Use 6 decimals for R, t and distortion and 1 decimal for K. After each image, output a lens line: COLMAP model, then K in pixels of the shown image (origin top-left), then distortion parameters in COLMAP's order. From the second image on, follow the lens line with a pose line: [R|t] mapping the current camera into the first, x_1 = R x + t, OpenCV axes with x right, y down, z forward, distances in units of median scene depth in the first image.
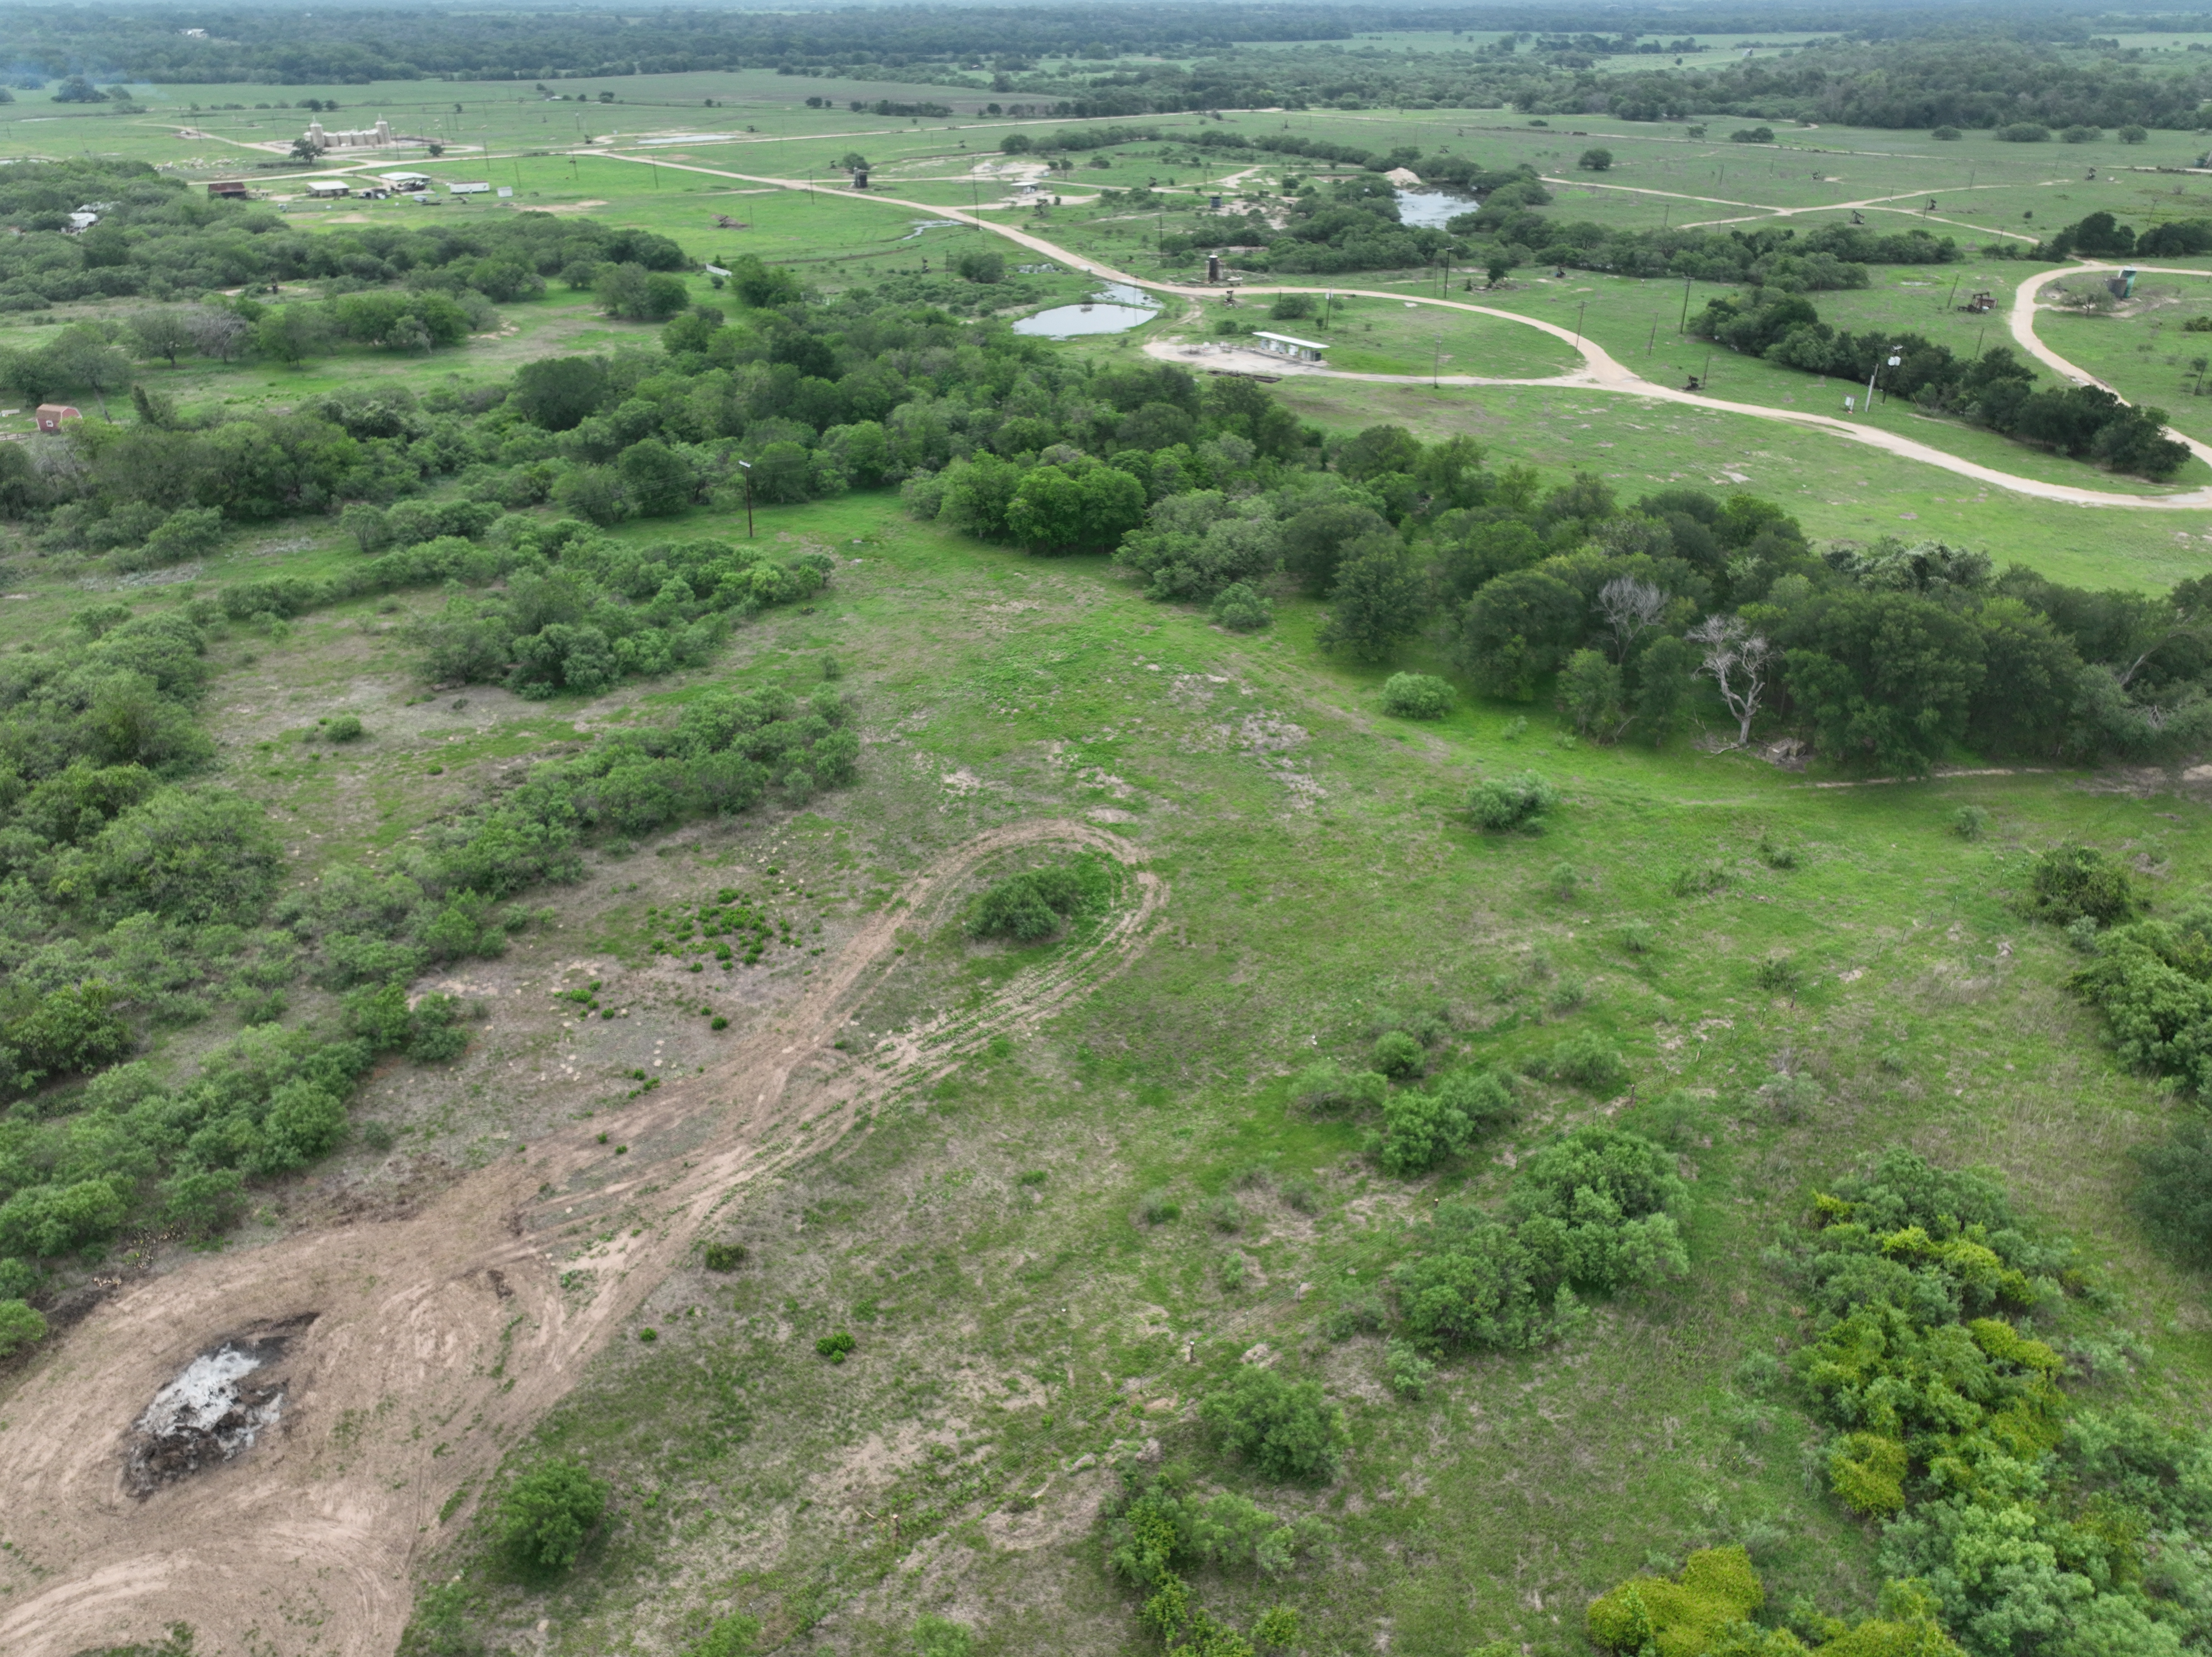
lens RADIAL K [[1548.0, 0, 1106.8], [0, 1548.0, 835.7], [0, 0, 1]] dist [-0.006324, 0.022716]
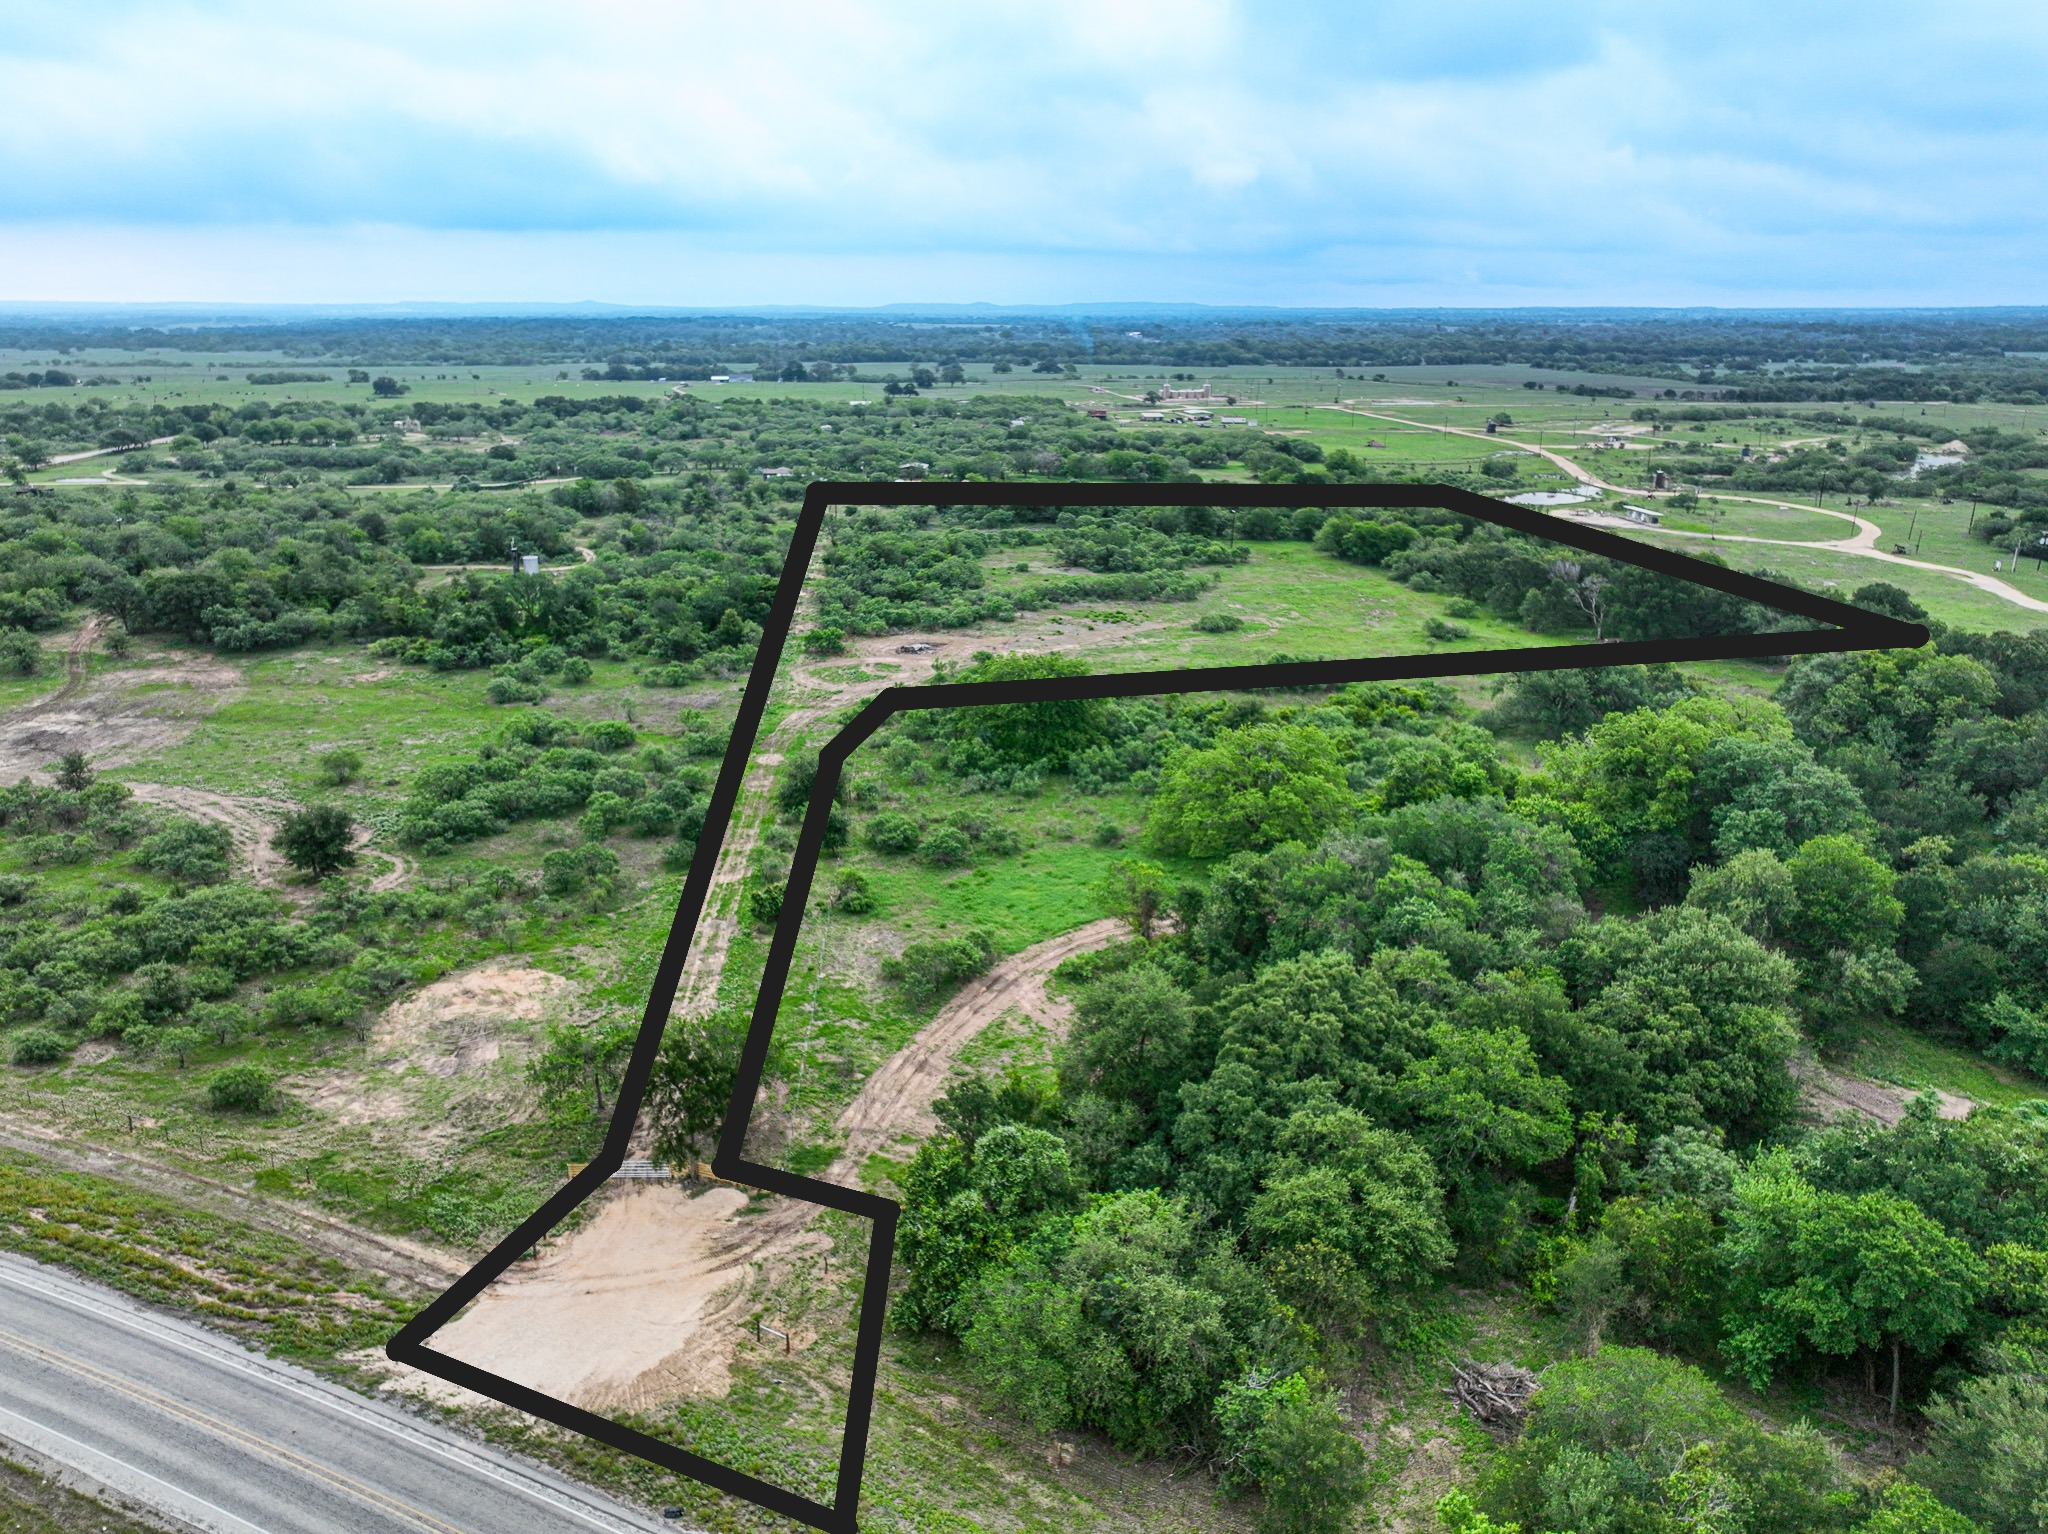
lens RADIAL K [[1433.3, 0, 1035.5], [0, 1433.3, 763.5], [0, 0, 1]] dist [-0.006324, 0.022716]
pose [[0.848932, 0.165035, -0.502073, 0.619969], [-0.257558, 0.958739, -0.120349, 0.425513], [0.461495, 0.231482, 0.856410, -0.759579]]
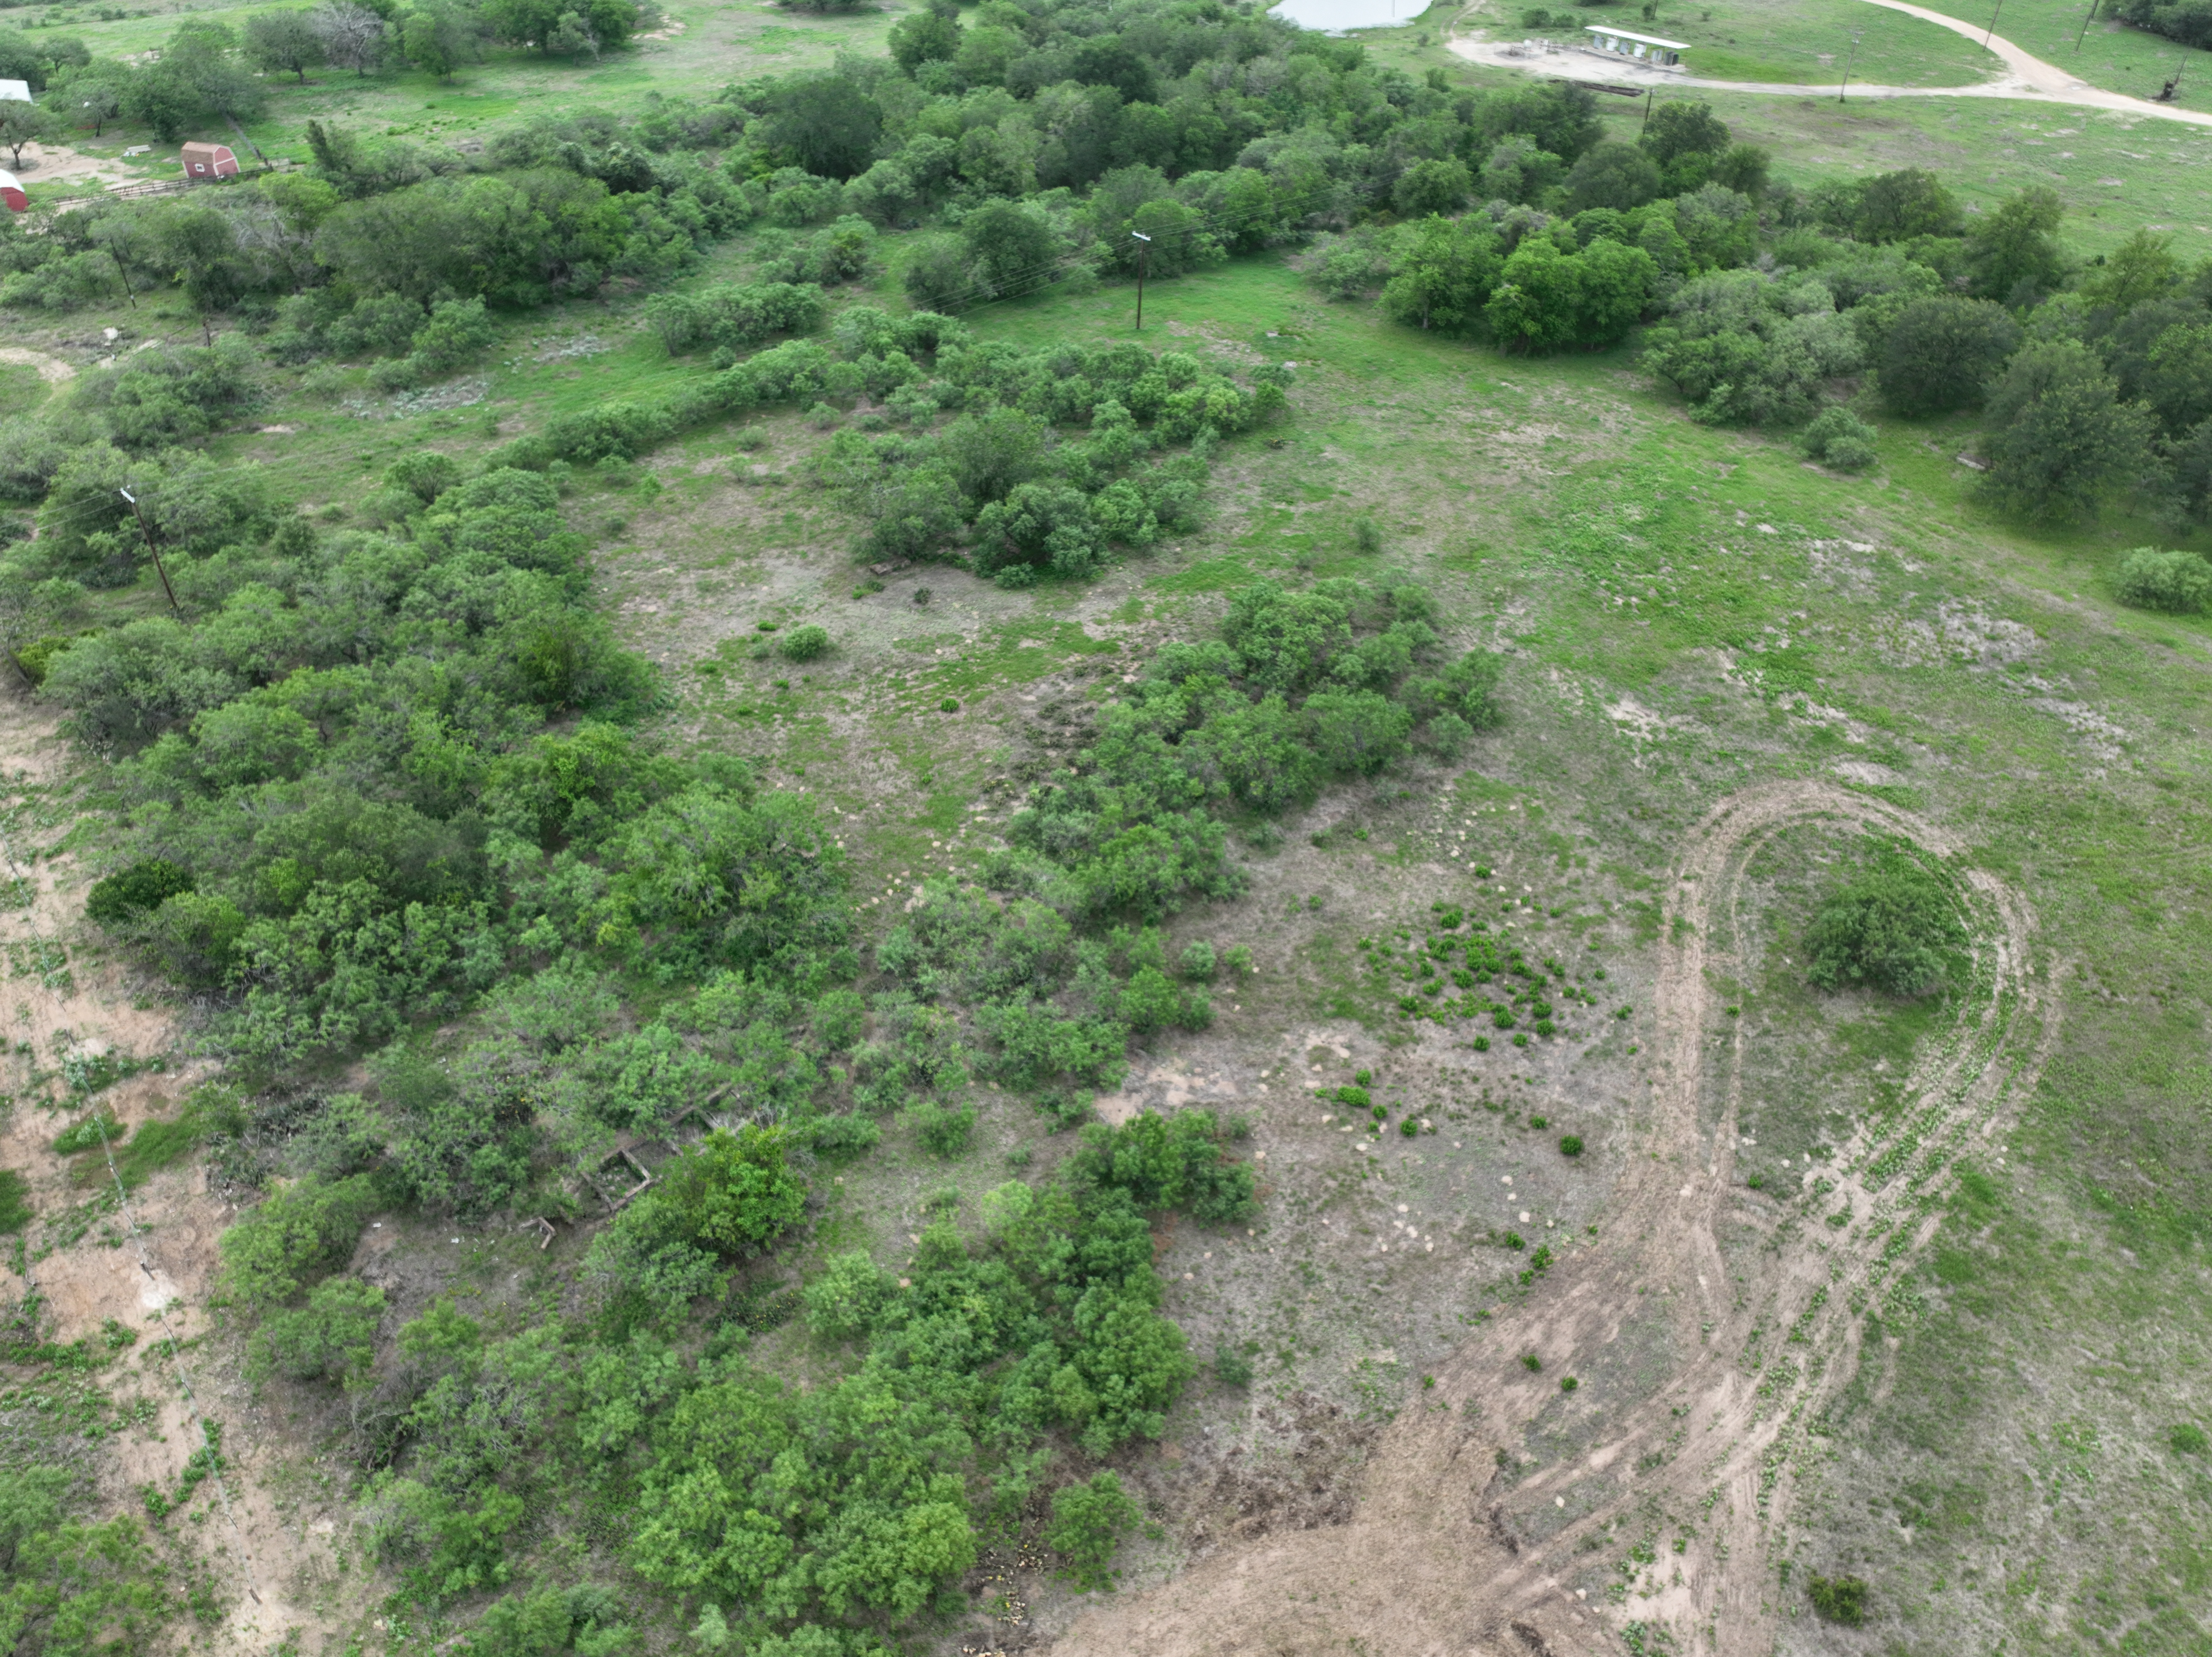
lens RADIAL K [[1548.0, 0, 1112.5], [0, 1548.0, 830.8], [0, 0, 1]] dist [-0.006324, 0.022716]
pose [[0.999984, -0.005689, -0.000647, -0.278817], [0.005711, 0.983089, 0.183040, -0.095951], [-0.000405, -0.183040, 0.983105, 0.184229]]
